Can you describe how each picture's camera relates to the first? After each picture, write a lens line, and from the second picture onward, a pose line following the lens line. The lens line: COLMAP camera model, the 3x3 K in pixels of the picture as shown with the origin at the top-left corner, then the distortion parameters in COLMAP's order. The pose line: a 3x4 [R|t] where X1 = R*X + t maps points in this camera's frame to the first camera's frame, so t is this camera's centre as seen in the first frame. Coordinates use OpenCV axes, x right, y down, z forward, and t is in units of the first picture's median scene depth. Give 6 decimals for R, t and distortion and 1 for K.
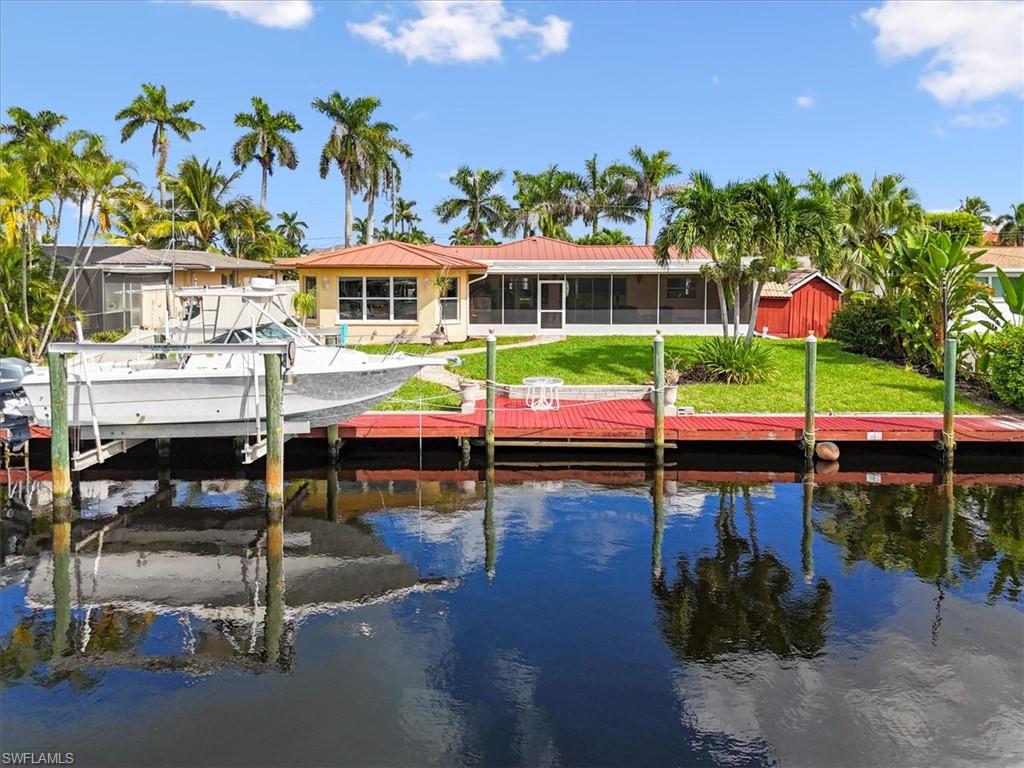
lens RADIAL K [[775.5, 0, 513.4], [0, 775.5, 323.5], [0, 0, 1]] dist [0.062570, -0.065897]
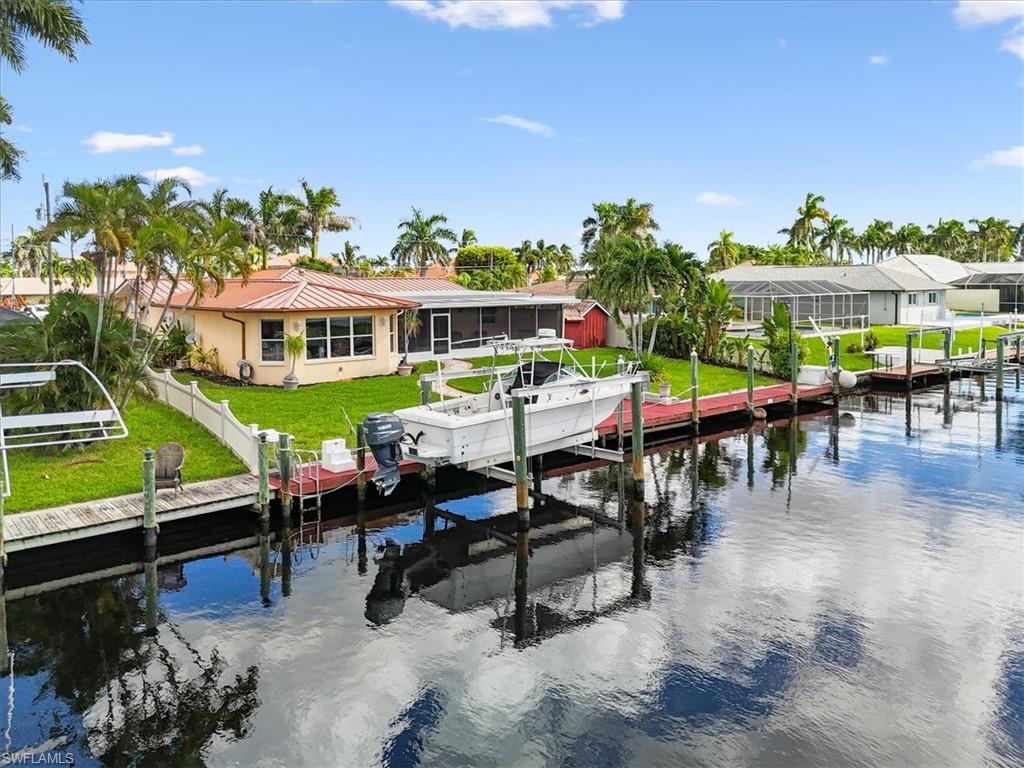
lens RADIAL K [[775.5, 0, 513.4], [0, 775.5, 323.5], [0, 0, 1]] dist [0.062570, -0.065897]
pose [[0.763365, -0.045049, 0.644395, -0.635678], [0.055185, 0.998466, 0.004429, -0.039678], [-0.643606, 0.032180, 0.764680, 0.021439]]
